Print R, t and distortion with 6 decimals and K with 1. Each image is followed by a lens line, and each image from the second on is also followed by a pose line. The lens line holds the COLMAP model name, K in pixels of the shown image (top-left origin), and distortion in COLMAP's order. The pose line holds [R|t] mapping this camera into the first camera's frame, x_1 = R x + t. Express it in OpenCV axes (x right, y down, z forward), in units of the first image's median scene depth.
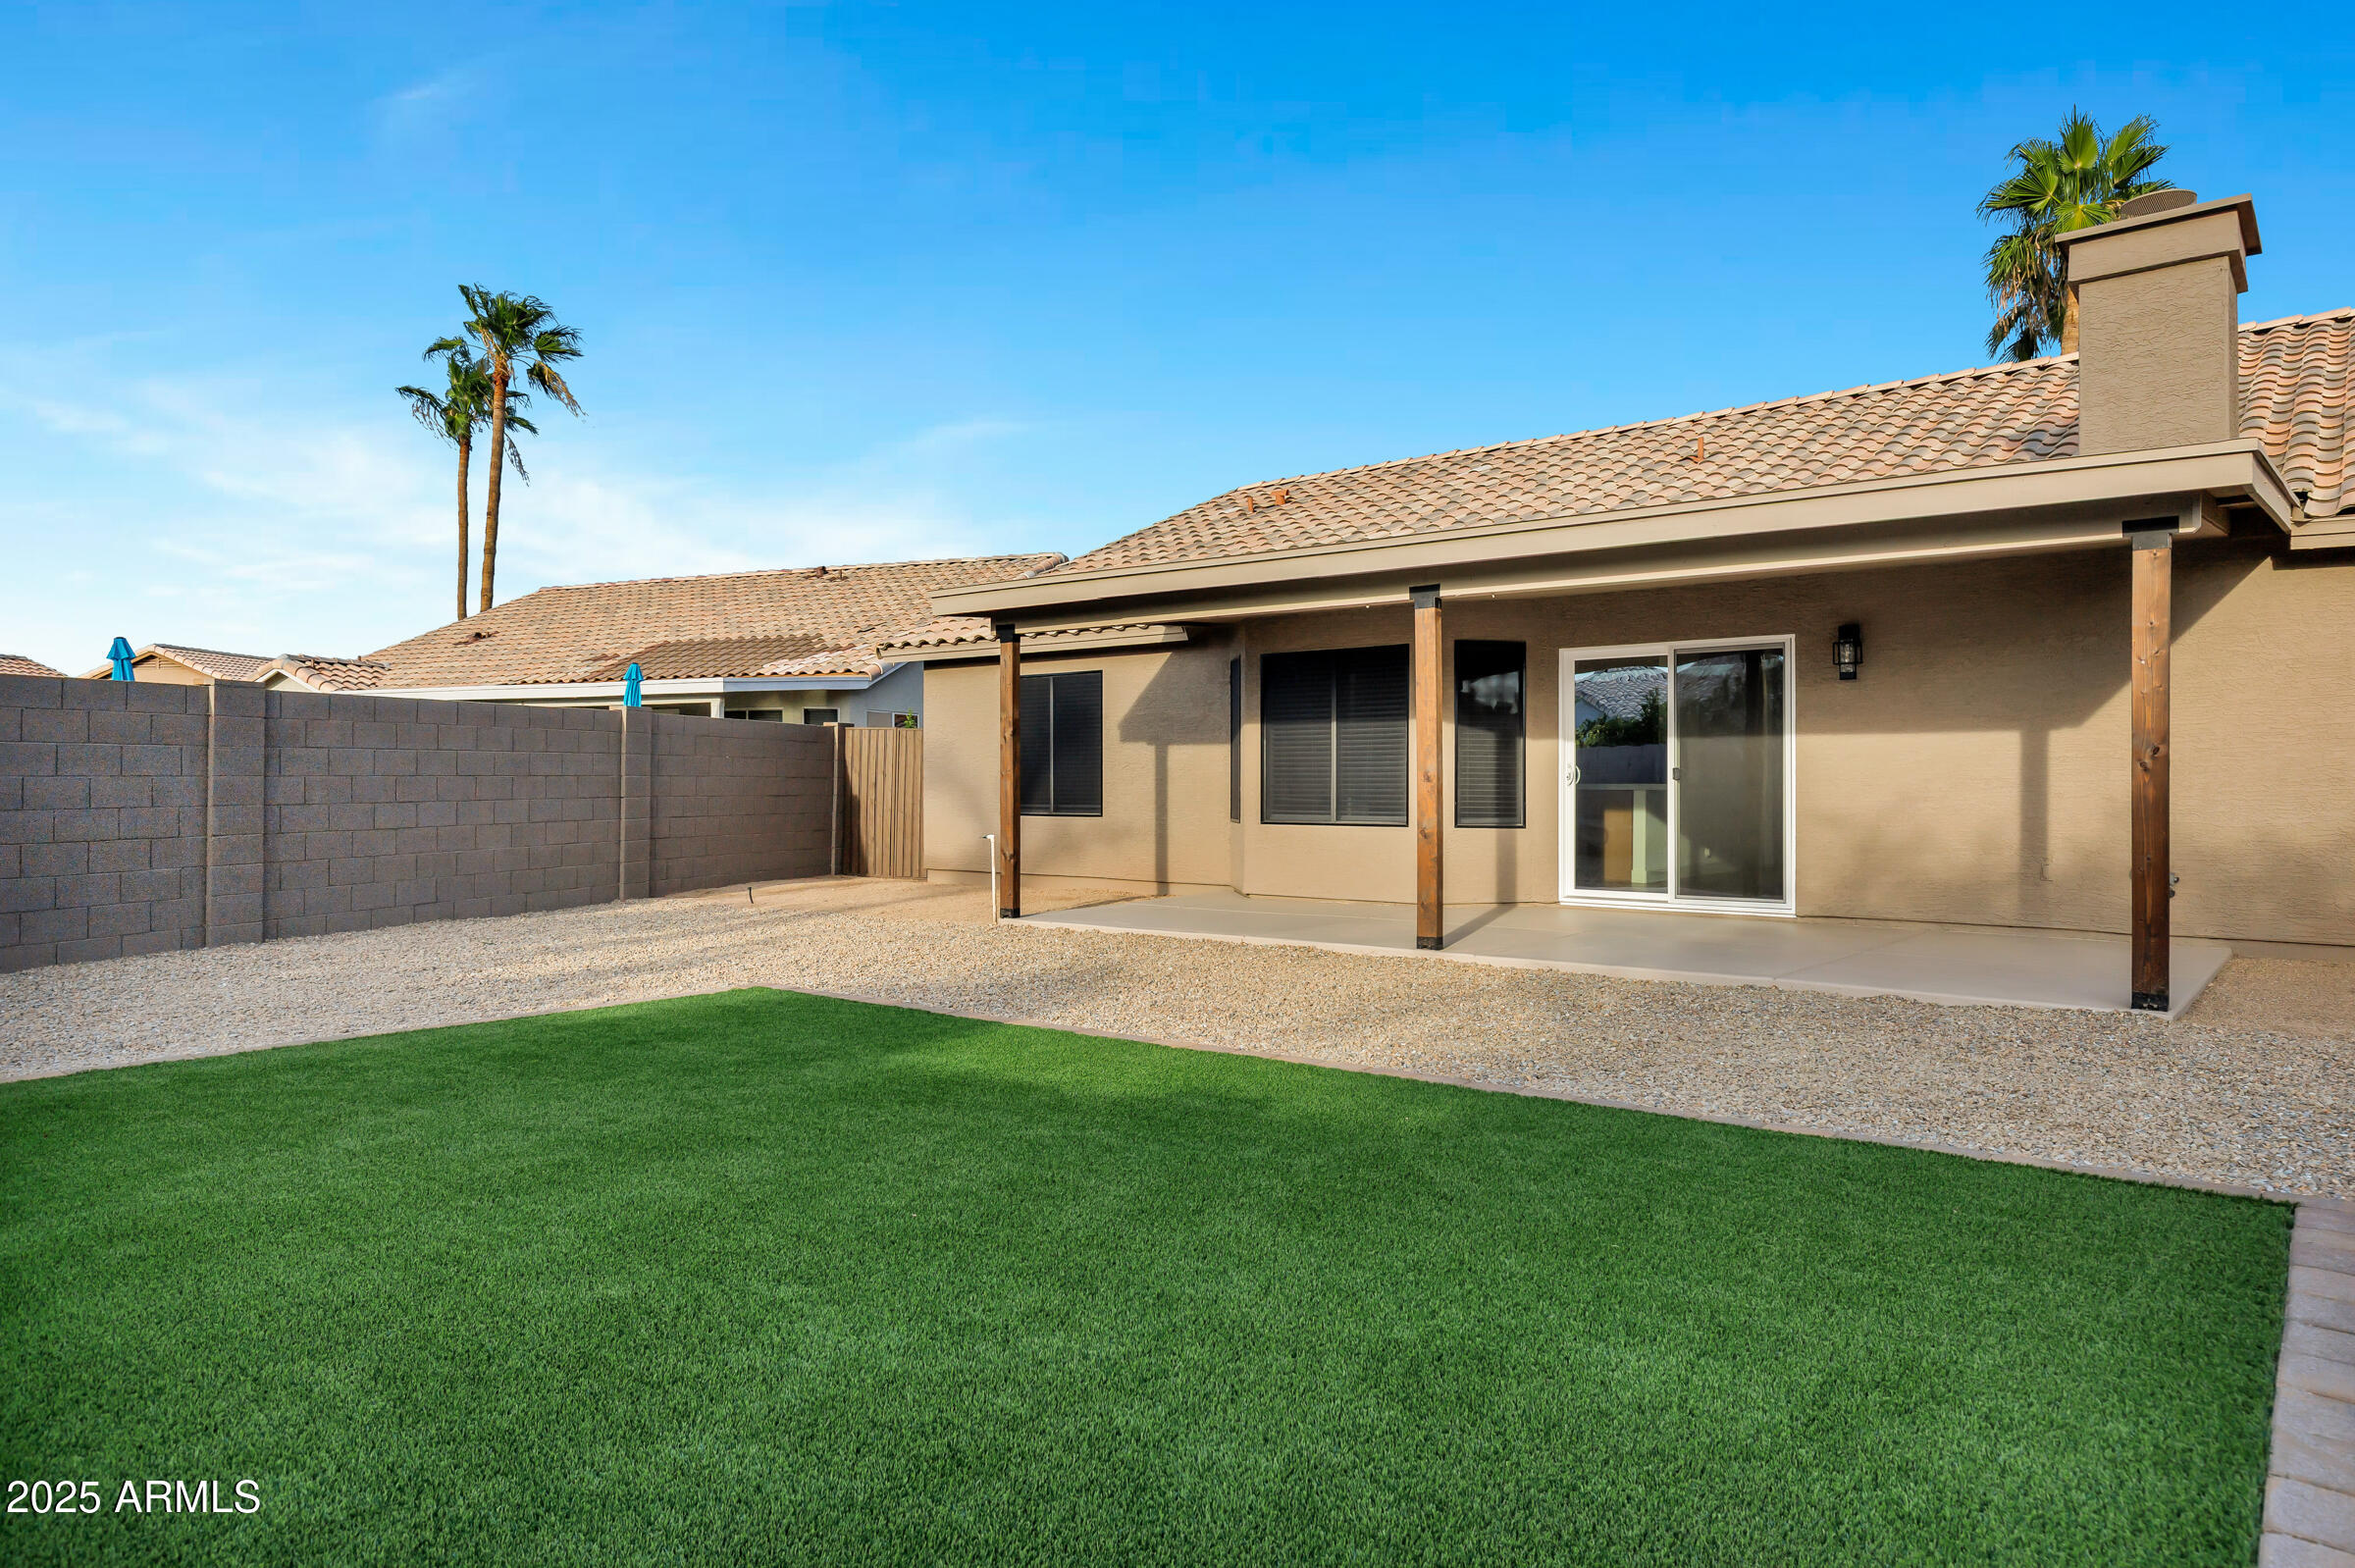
lens RADIAL K [[1450.8, 0, 1177.3], [0, 1450.8, 760.9], [0, 0, 1]] dist [0.005808, -0.000157]
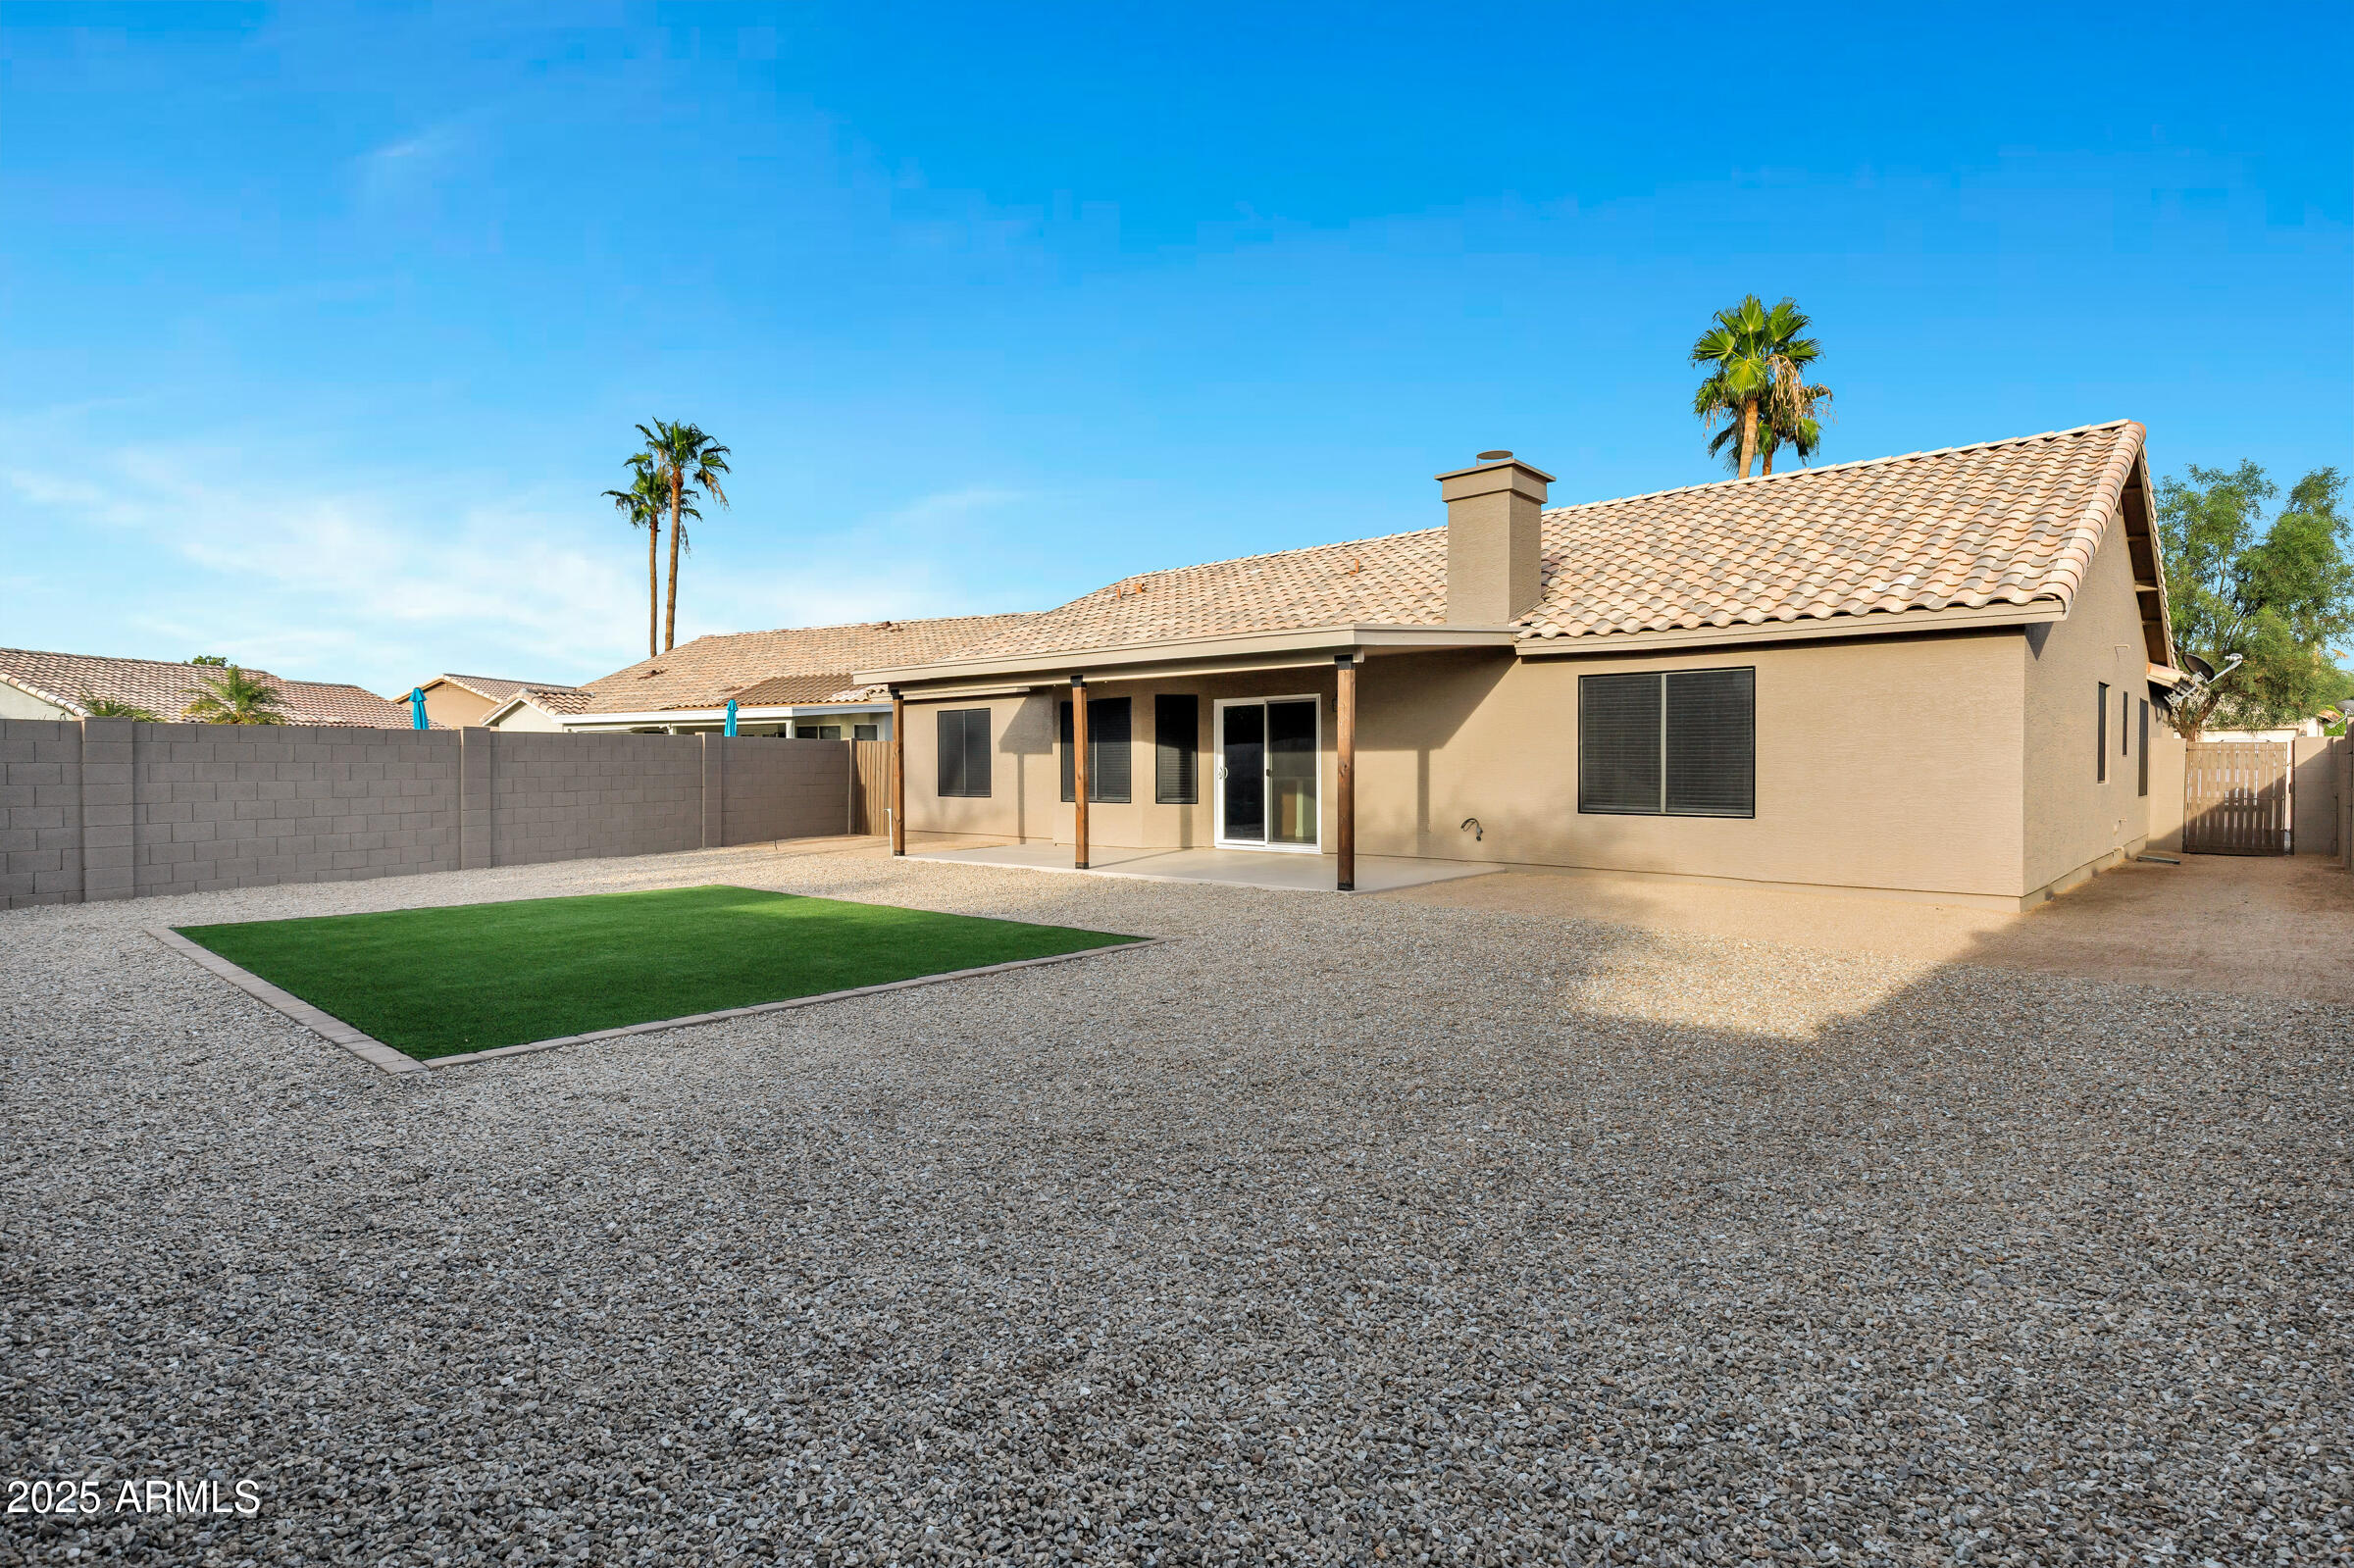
lens RADIAL K [[1183.6, 0, 1182.3], [0, 1183.6, 791.8], [0, 0, 1]] dist [-0.003235, -0.000082]
pose [[0.998217, -0.003325, -0.059597, 0.243806], [0.005525, 0.999308, 0.036791, -0.015928], [0.059433, -0.037055, 0.997544, -0.318661]]
